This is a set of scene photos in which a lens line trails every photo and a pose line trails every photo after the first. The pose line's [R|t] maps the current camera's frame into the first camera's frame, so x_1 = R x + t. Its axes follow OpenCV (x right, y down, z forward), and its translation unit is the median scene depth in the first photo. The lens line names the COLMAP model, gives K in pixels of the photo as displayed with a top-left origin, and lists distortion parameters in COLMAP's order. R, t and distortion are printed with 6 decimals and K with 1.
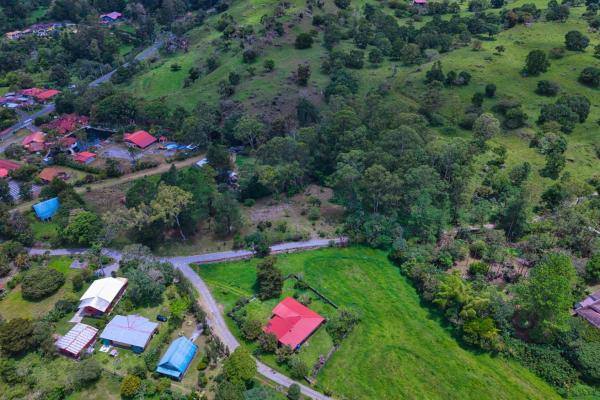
lens RADIAL K [[475.9, 0, 294.3], [0, 475.9, 199.0], [0, 0, 1]] dist [0.009854, -0.000494]
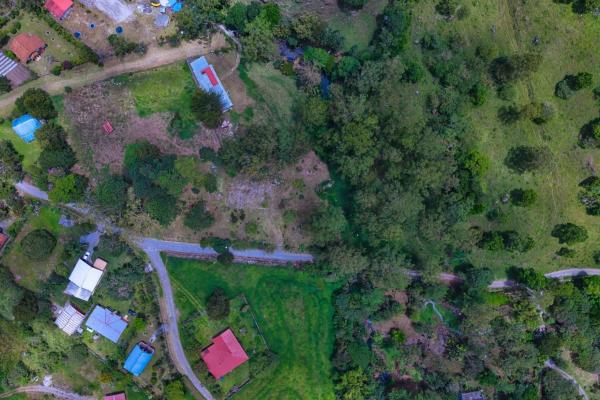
lens RADIAL K [[475.9, 0, 294.3], [0, 475.9, 199.0], [0, 0, 1]] dist [0.009854, -0.000494]
pose [[0.956436, 0.291730, 0.011125, 0.032550], [-0.170315, 0.526617, 0.832867, -0.880779], [0.237114, -0.798478, 0.553362, 0.526424]]
